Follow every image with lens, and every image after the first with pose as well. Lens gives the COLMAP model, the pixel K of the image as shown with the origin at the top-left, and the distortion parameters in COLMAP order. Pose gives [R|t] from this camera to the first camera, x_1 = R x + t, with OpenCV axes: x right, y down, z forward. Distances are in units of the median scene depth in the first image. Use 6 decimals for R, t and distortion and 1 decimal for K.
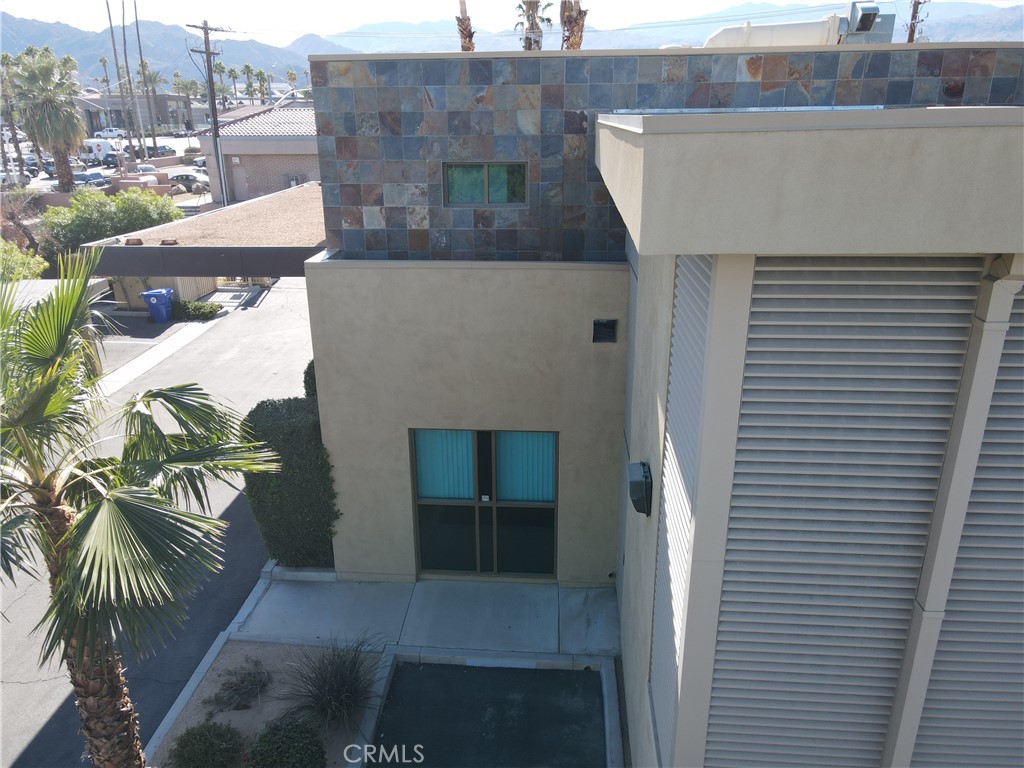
lens RADIAL K [[751.7, 0, 508.3], [0, 751.7, 379.1], [0, 0, 1]] dist [0.005874, 0.026729]
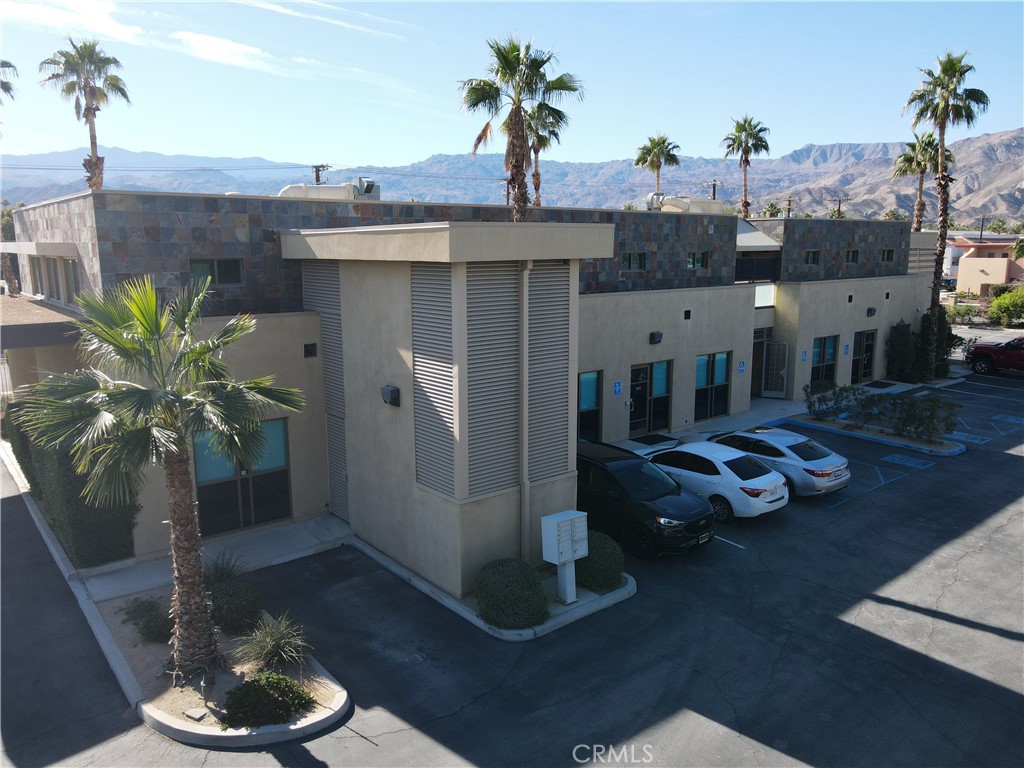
lens RADIAL K [[751.7, 0, 508.3], [0, 751.7, 379.1], [0, 0, 1]] dist [0.005874, 0.026729]
pose [[0.723851, -0.113985, 0.680476, -0.715933], [0.229137, 0.969996, -0.081261, 0.241477], [-0.650796, 0.214743, 0.728251, -0.537342]]
